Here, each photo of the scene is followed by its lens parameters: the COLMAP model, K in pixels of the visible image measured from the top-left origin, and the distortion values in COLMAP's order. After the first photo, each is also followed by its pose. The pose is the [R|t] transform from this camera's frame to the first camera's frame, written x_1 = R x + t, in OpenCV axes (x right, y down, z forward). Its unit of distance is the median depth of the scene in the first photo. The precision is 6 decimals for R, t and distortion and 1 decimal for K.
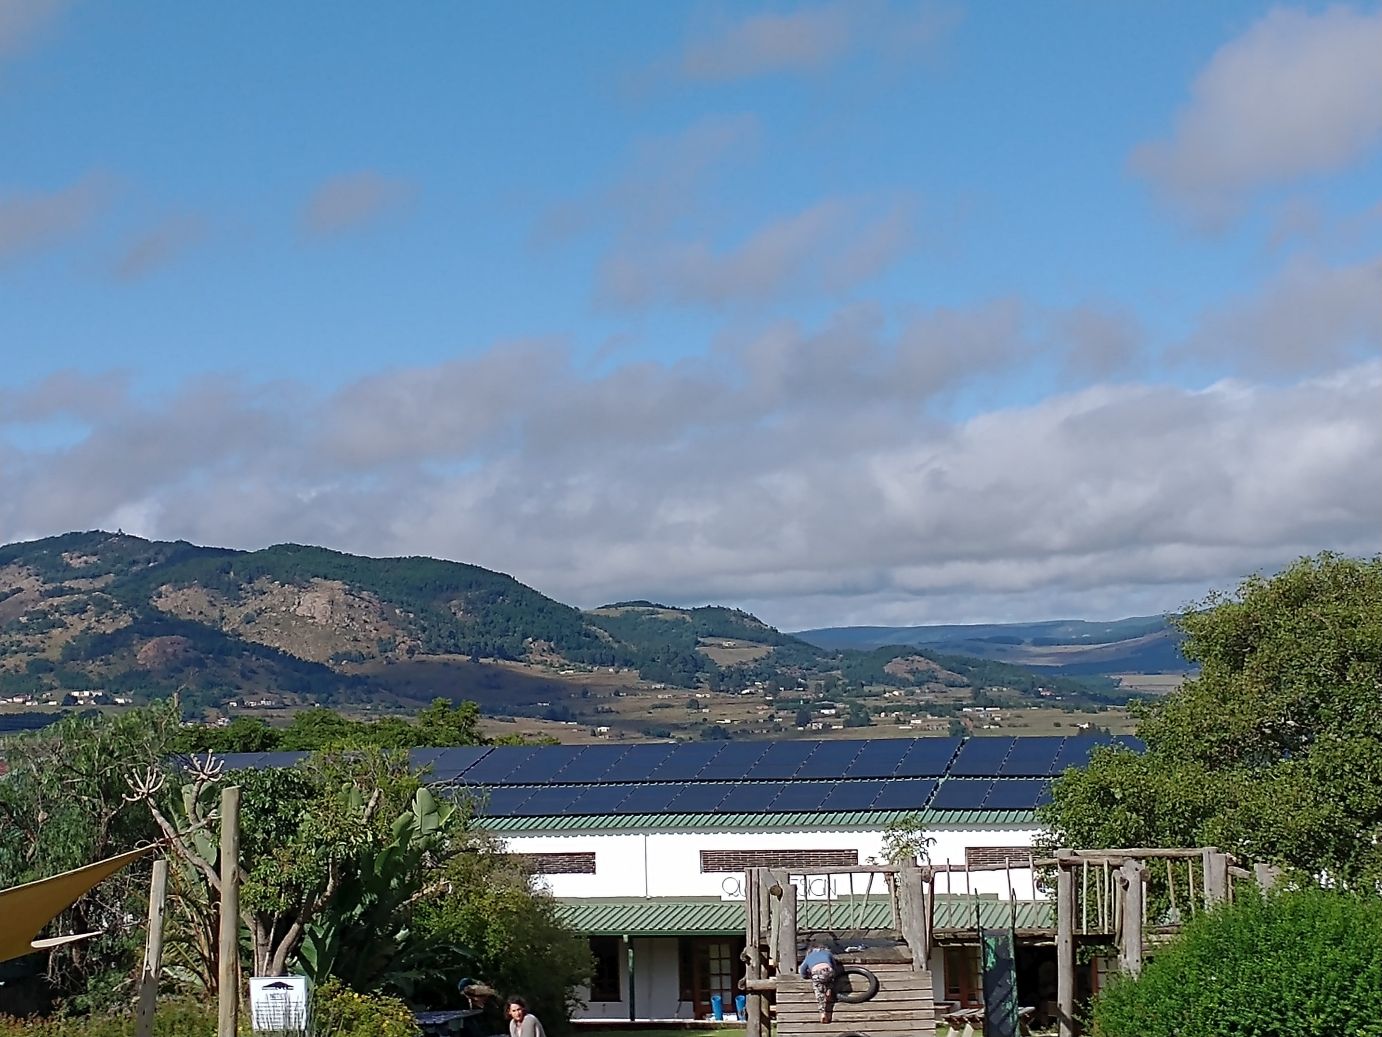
lens RADIAL K [[3337.0, 0, 691.0], [0, 3337.0, 518.5], [0, 0, 1]] dist [0.078364, 0.654758]
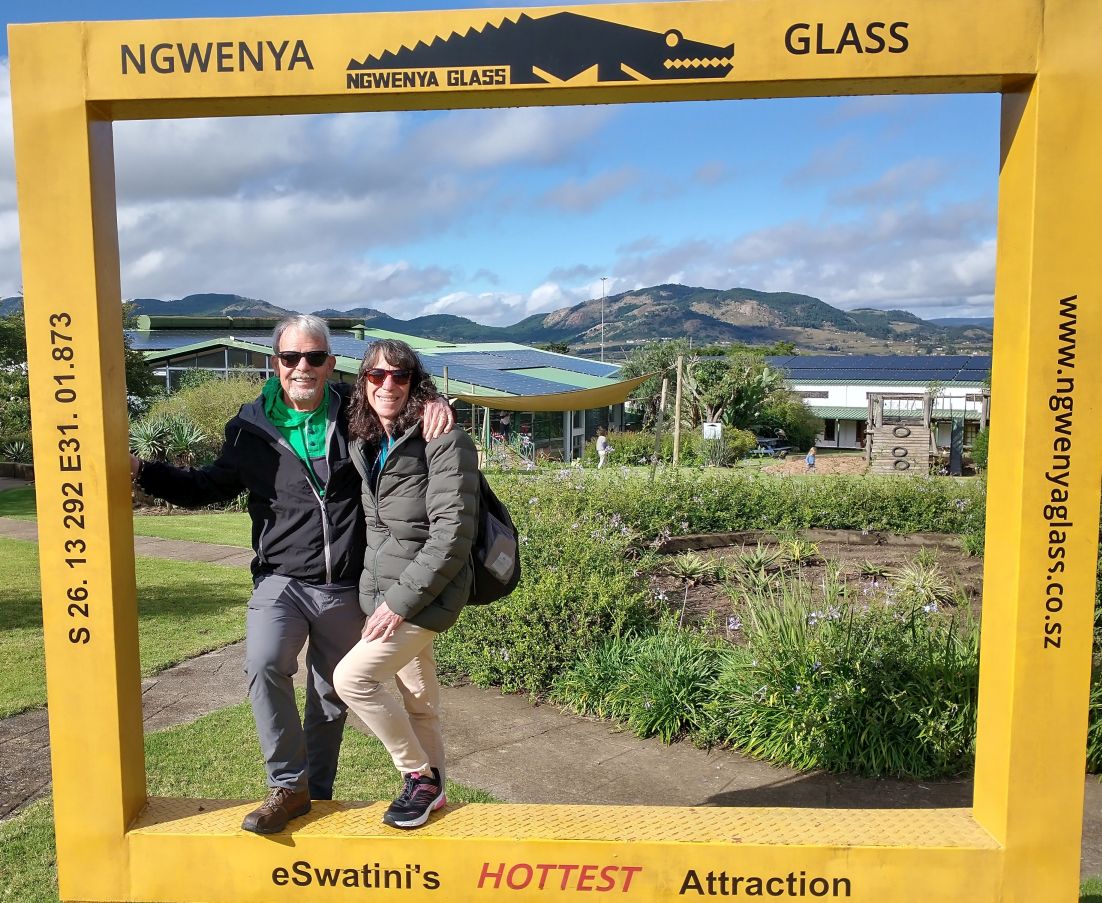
lens RADIAL K [[1243.3, 0, 551.0], [0, 1243.3, 451.5], [0, 0, 1]] dist [0.009966, 0.005057]
pose [[0.960009, 0.033050, -0.278011, 0.033329], [0.005571, 0.990556, 0.136995, -0.000440], [0.279914, -0.133065, 0.950759, -0.101223]]
